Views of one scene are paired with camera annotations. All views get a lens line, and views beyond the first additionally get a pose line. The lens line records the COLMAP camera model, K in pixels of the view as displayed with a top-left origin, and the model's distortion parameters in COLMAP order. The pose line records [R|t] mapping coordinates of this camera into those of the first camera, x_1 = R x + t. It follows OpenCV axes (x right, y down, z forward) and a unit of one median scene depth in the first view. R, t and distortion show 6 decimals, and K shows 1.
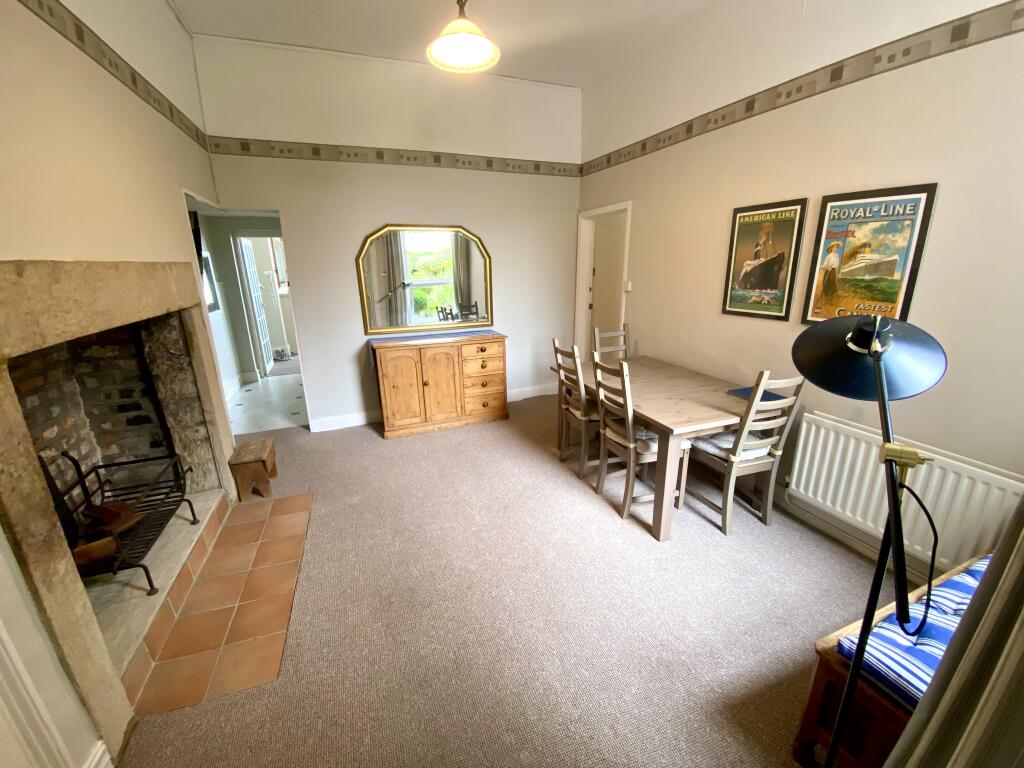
lens RADIAL K [[409.8, 0, 512.0], [0, 409.8, 384.0], [0, 0, 1]] dist [0.000727, -0.016018]
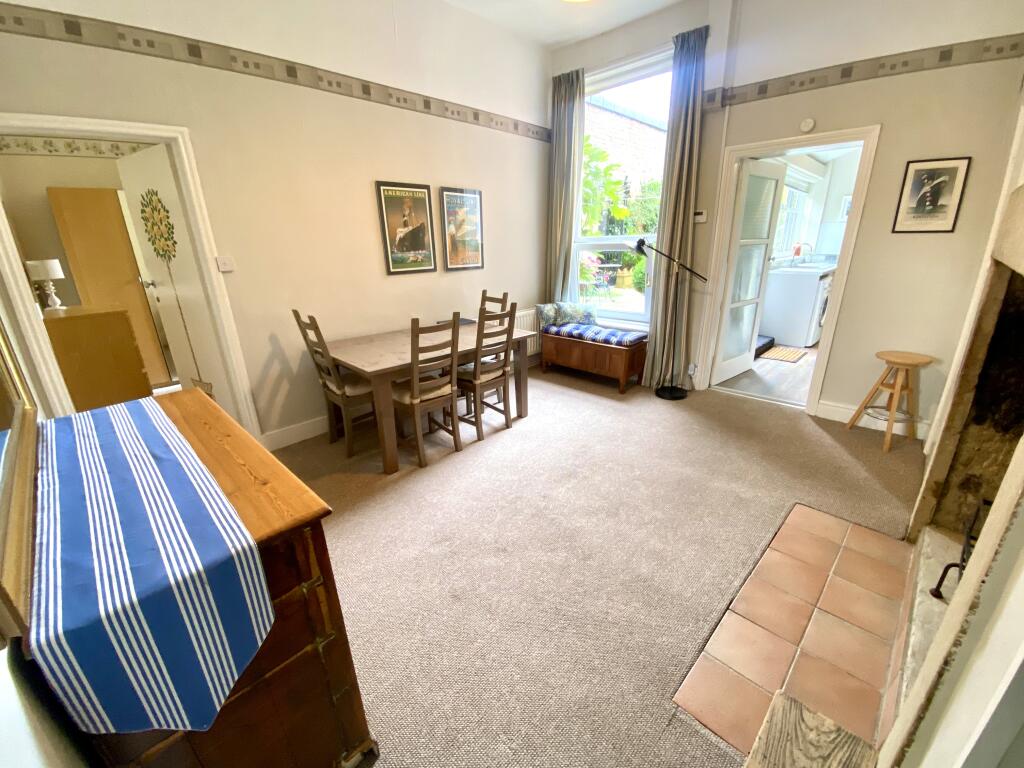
lens RADIAL K [[409.8, 0, 512.0], [0, 409.8, 384.0], [0, 0, 1]] dist [0.000727, -0.016018]
pose [[-0.387384, -0.279060, 0.878669, -0.795308], [0.281931, 0.871569, 0.401102, -0.301446], [-0.877752, 0.403105, -0.258956, 1.249658]]
